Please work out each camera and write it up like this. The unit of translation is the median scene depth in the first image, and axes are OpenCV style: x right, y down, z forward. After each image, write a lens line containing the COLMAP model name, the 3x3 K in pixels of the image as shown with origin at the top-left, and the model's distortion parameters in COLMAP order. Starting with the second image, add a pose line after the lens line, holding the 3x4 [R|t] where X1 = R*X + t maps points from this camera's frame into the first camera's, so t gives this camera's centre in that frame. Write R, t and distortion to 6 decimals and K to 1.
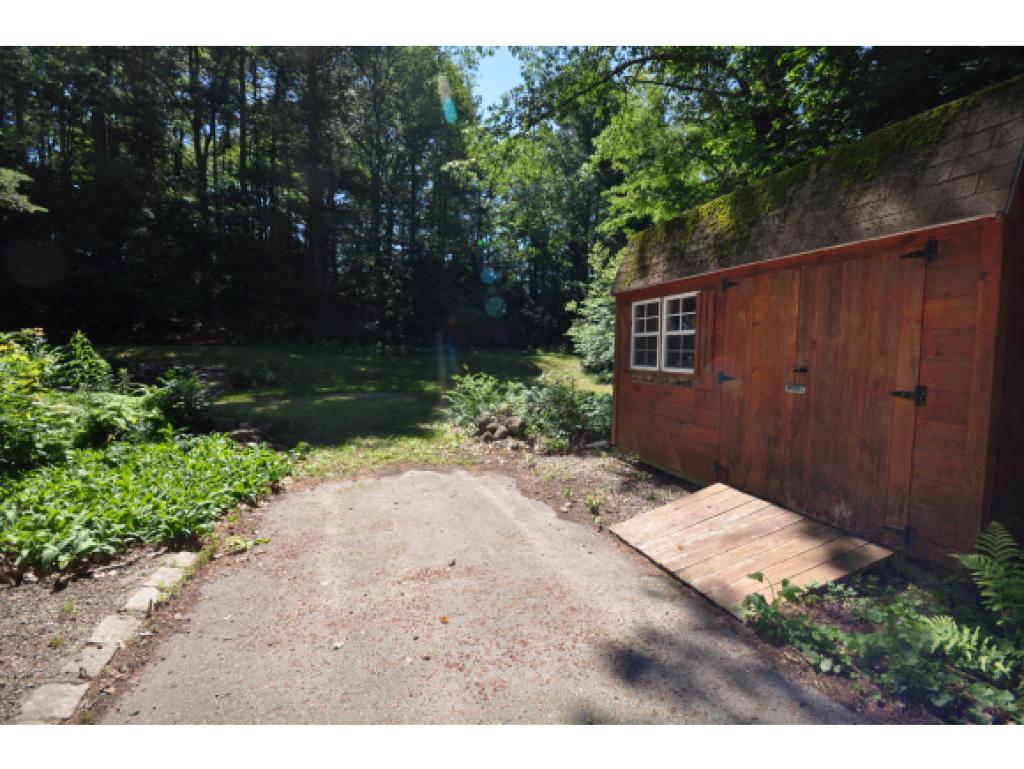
lens RADIAL K [[449.4, 0, 514.7], [0, 449.4, 382.9], [0, 0, 1]] dist [-0.001600, -0.005196]
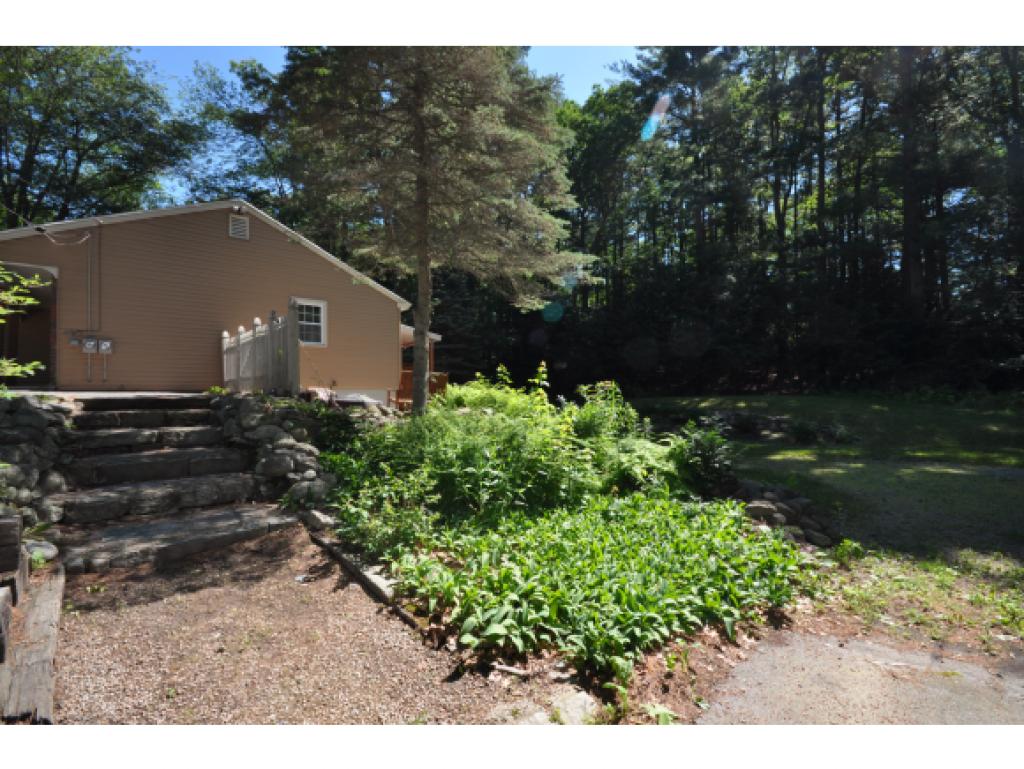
lens RADIAL K [[449.4, 0, 511.3], [0, 449.4, 383.7], [0, 0, 1]] dist [-0.001600, -0.005196]
pose [[0.401231, -0.035116, -0.915303, -0.065180], [-0.065785, 0.995580, -0.067033, -0.017073], [0.913611, 0.087109, 0.397147, 0.265625]]
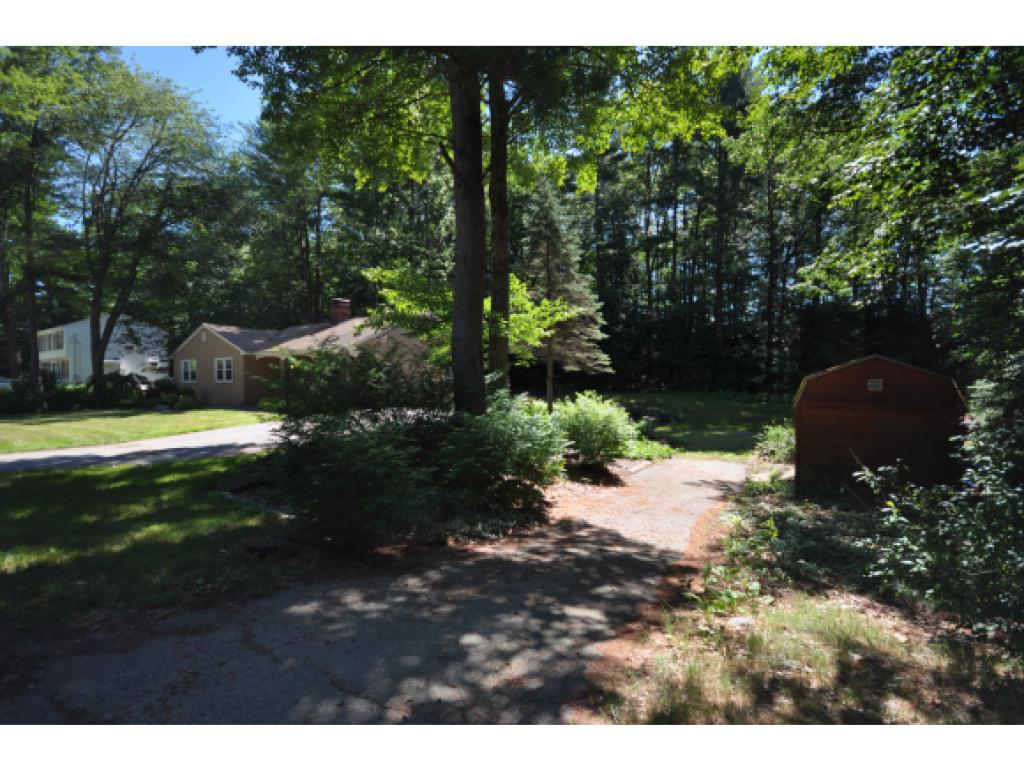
lens RADIAL K [[449.4, 0, 513.7], [0, 449.4, 383.7], [0, 0, 1]] dist [-0.001600, -0.005196]
pose [[0.636066, 0.010231, -0.771567, 0.972542], [-0.062639, 0.997297, -0.038415, -0.086810], [0.769088, 0.072764, 0.634987, -1.541336]]
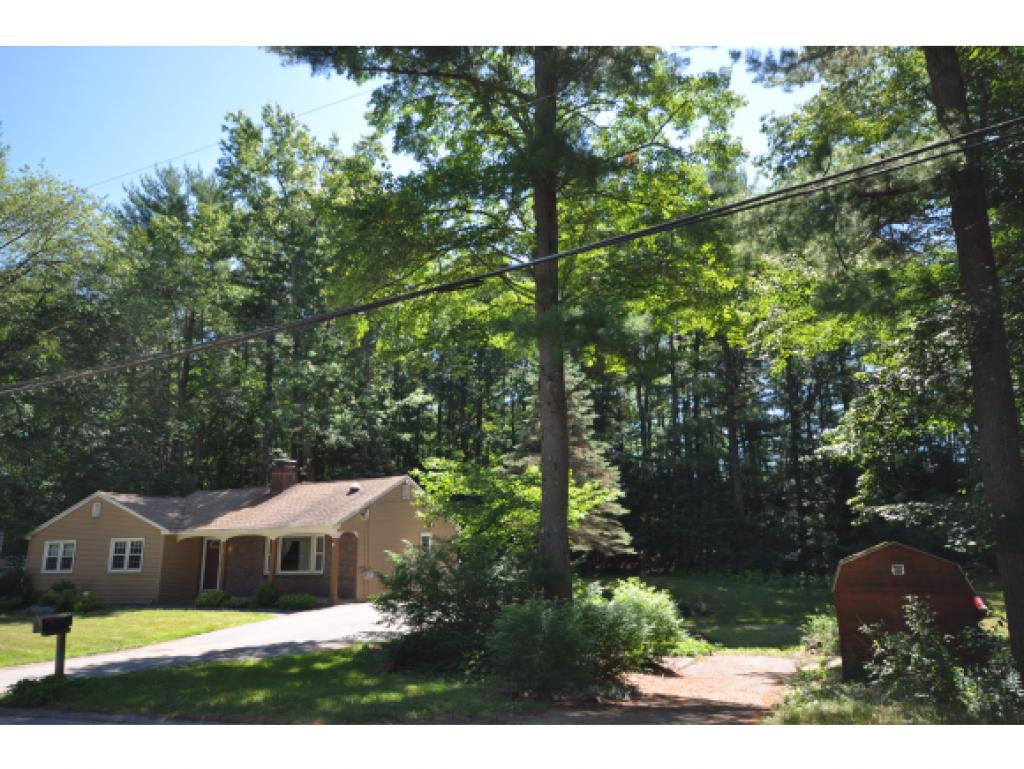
lens RADIAL K [[709.4, 0, 515.0], [0, 709.4, 378.2], [0, 0, 1]] dist [0.008497, 0.003081]
pose [[0.738315, -0.165725, -0.653778, 1.383123], [-0.044569, 0.955235, -0.292473, -0.058735], [0.672982, 0.245075, 0.697878, -2.635426]]
